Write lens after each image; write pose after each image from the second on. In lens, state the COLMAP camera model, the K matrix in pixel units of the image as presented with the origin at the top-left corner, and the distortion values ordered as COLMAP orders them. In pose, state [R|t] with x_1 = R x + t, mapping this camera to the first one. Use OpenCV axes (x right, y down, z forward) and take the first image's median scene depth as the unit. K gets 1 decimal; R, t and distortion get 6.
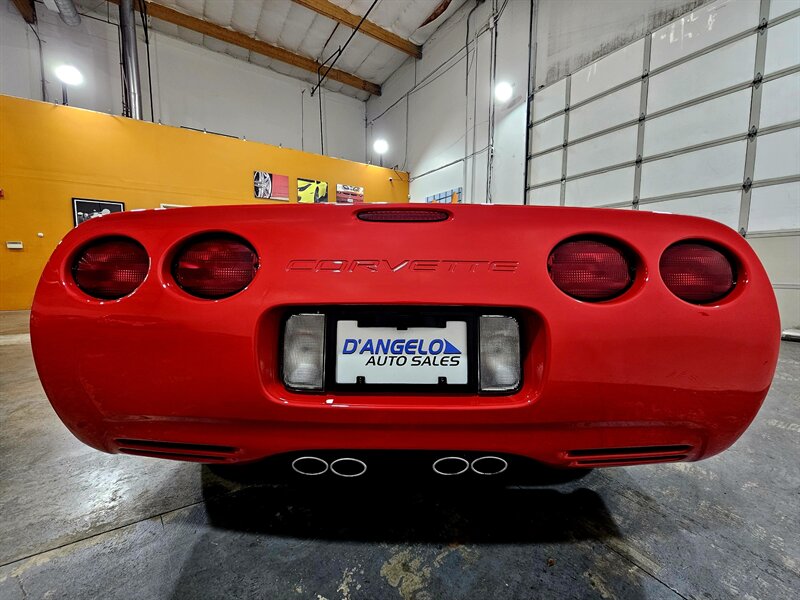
lens RADIAL K [[331.1, 0, 398.6], [0, 331.1, 301.8], [0, 0, 1]] dist [-0.001779, -0.001100]
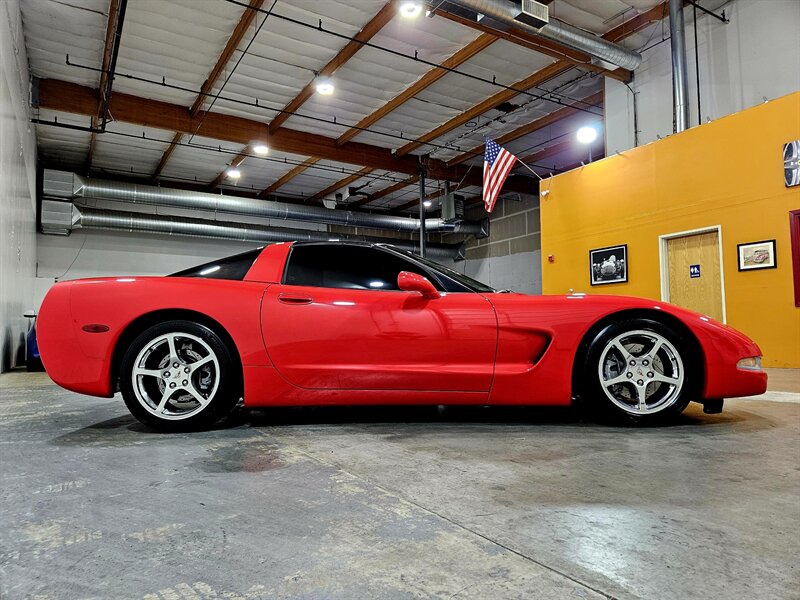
lens RADIAL K [[529.7, 0, 396.9], [0, 529.7, 299.2], [0, 0, 1]] dist [0.078916, -0.068651]
pose [[-0.012379, -0.076212, -0.997015, 0.578110], [-0.078198, 0.994111, -0.075019, -0.000252], [0.996861, 0.077036, -0.018266, 0.417501]]
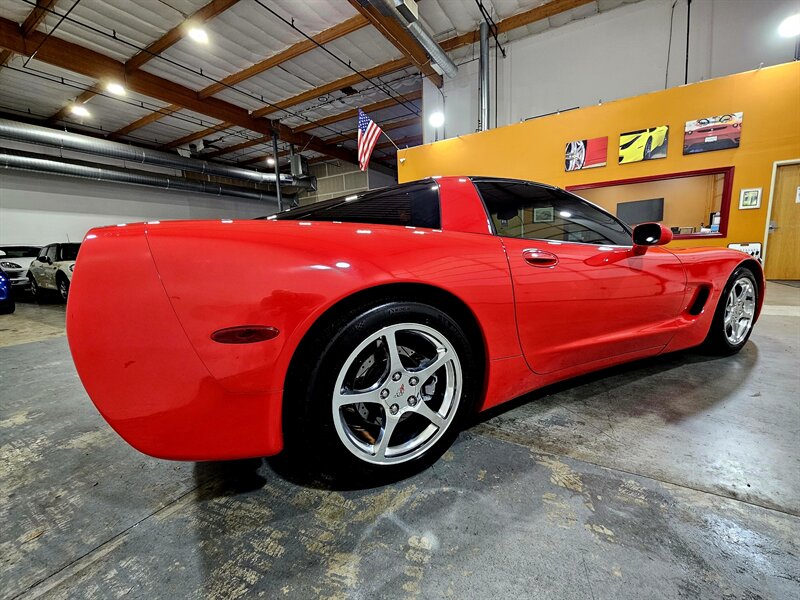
lens RADIAL K [[331.1, 0, 398.6], [0, 331.1, 301.8], [0, 0, 1]] dist [-0.001779, -0.001100]
pose [[0.449945, 0.105917, -0.886753, 0.275600], [-0.040908, 0.994344, 0.098011, -0.018017], [0.892119, -0.007824, 0.451733, 0.157268]]
